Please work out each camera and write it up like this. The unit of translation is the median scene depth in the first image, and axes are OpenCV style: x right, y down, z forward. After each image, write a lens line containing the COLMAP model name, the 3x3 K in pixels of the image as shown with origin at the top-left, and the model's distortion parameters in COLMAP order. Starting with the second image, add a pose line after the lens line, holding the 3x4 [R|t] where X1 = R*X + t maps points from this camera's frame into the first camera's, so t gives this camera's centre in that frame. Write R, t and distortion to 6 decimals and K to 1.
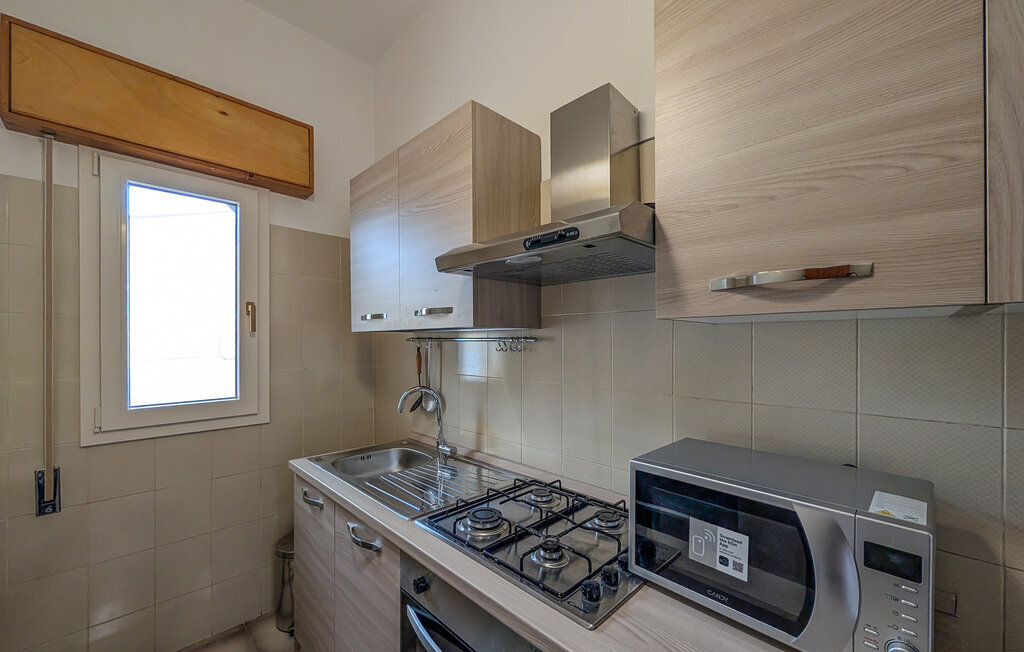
lens RADIAL K [[402.1, 0, 513.0], [0, 402.1, 341.9], [0, 0, 1]] dist [-0.000110, 0.000130]
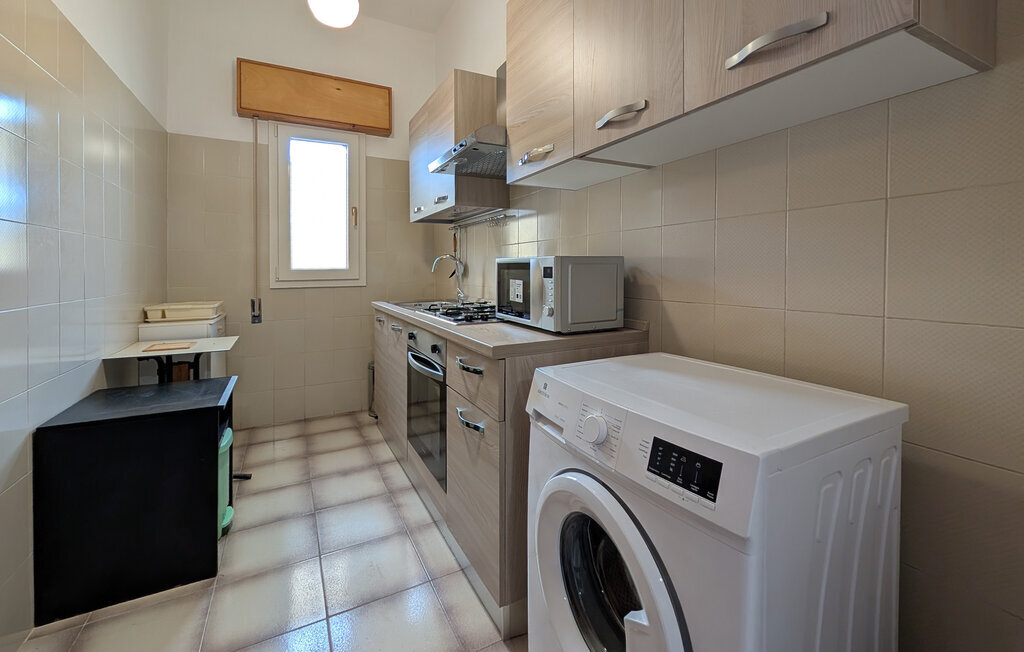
lens RADIAL K [[426.0, 0, 507.8], [0, 426.0, 270.2], [0, 0, 1]] dist [-0.001046, -0.000064]
pose [[0.952978, -0.004932, -0.302998, 0.479650], [0.005063, 0.999987, -0.000352, 0.174402], [0.302996, -0.001199, 0.952991, -0.458020]]
